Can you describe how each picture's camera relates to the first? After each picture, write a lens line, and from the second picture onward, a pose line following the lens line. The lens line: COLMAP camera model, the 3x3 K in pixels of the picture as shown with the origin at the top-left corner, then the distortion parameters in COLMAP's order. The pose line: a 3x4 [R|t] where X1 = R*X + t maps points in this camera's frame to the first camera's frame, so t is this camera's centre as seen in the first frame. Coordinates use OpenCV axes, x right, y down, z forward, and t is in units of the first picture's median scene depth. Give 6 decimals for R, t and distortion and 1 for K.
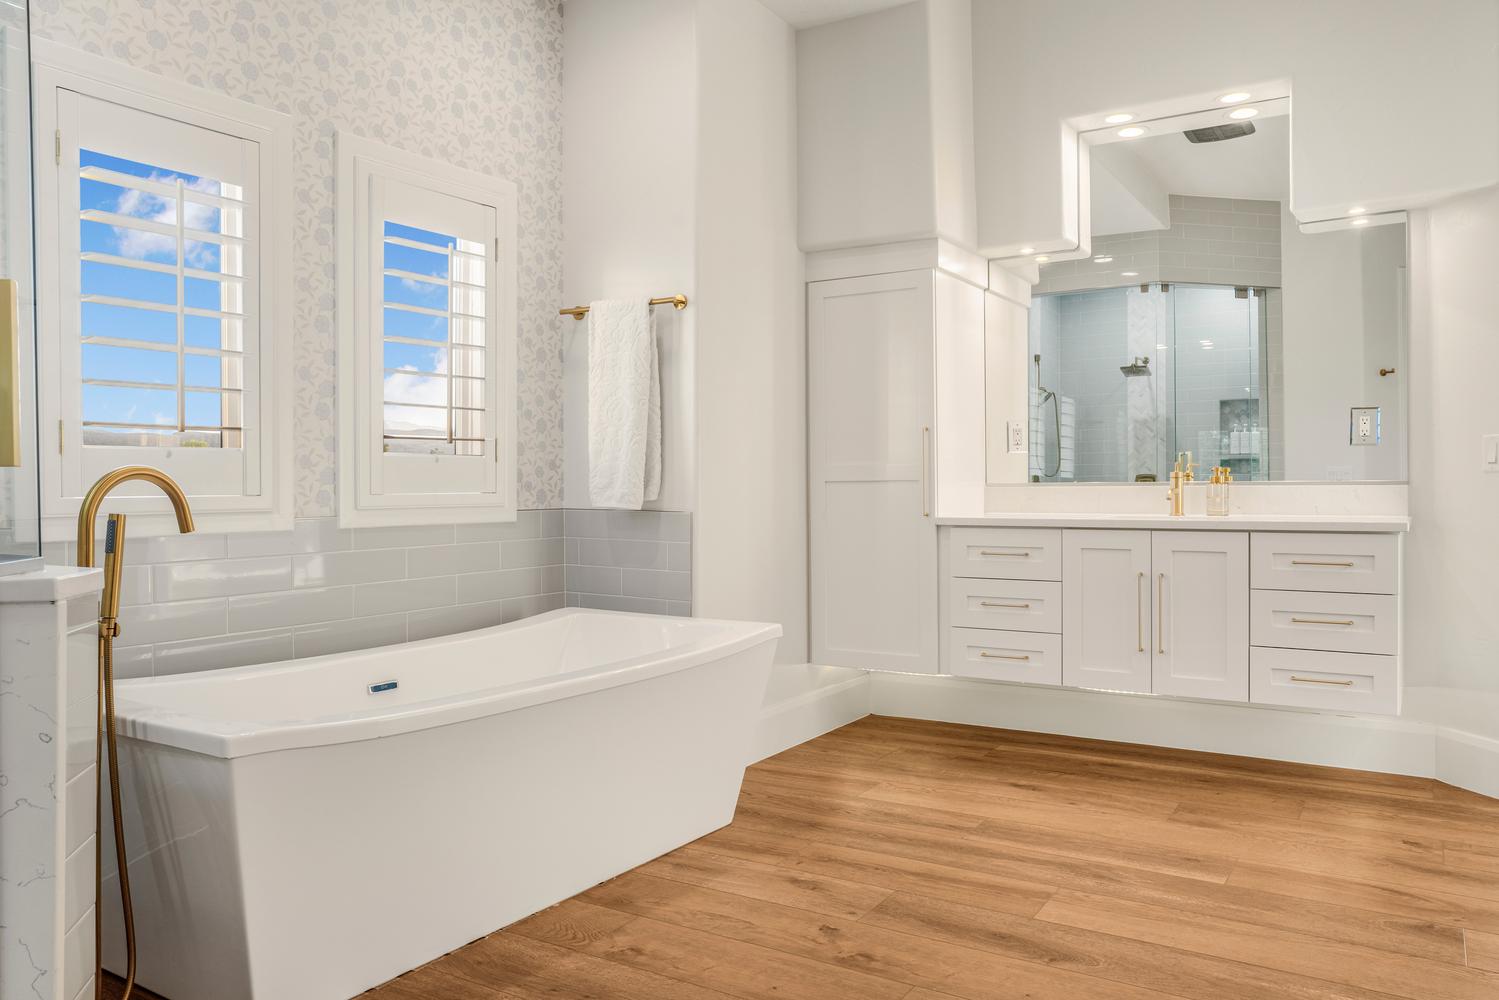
lens RADIAL K [[1125.6, 0, 750.4], [0, 1125.6, 502.3], [0, 0, 1]] dist [-0.008254, -0.001401]
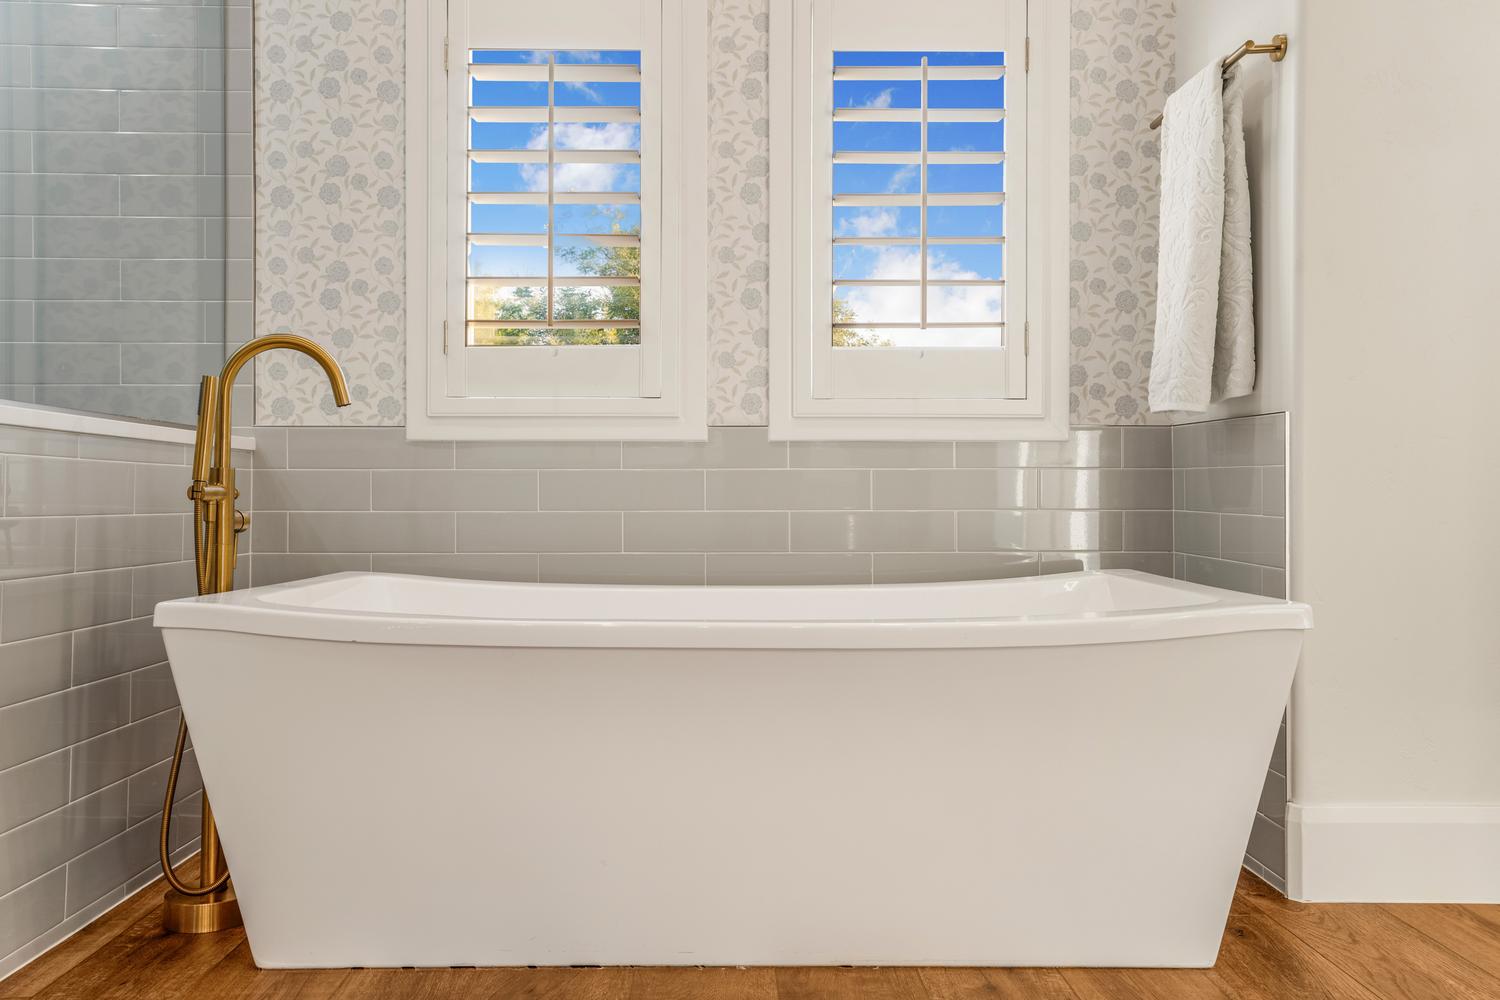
lens RADIAL K [[1215.3, 0, 751.6], [0, 1215.3, 485.5], [0, 0, 1]] dist [0.028009, 0.000859]
pose [[0.542268, -0.003442, -0.840199, 0.372078], [-0.020499, 0.999640, -0.017326, 0.071996], [0.839956, 0.026619, 0.542002, 0.512960]]
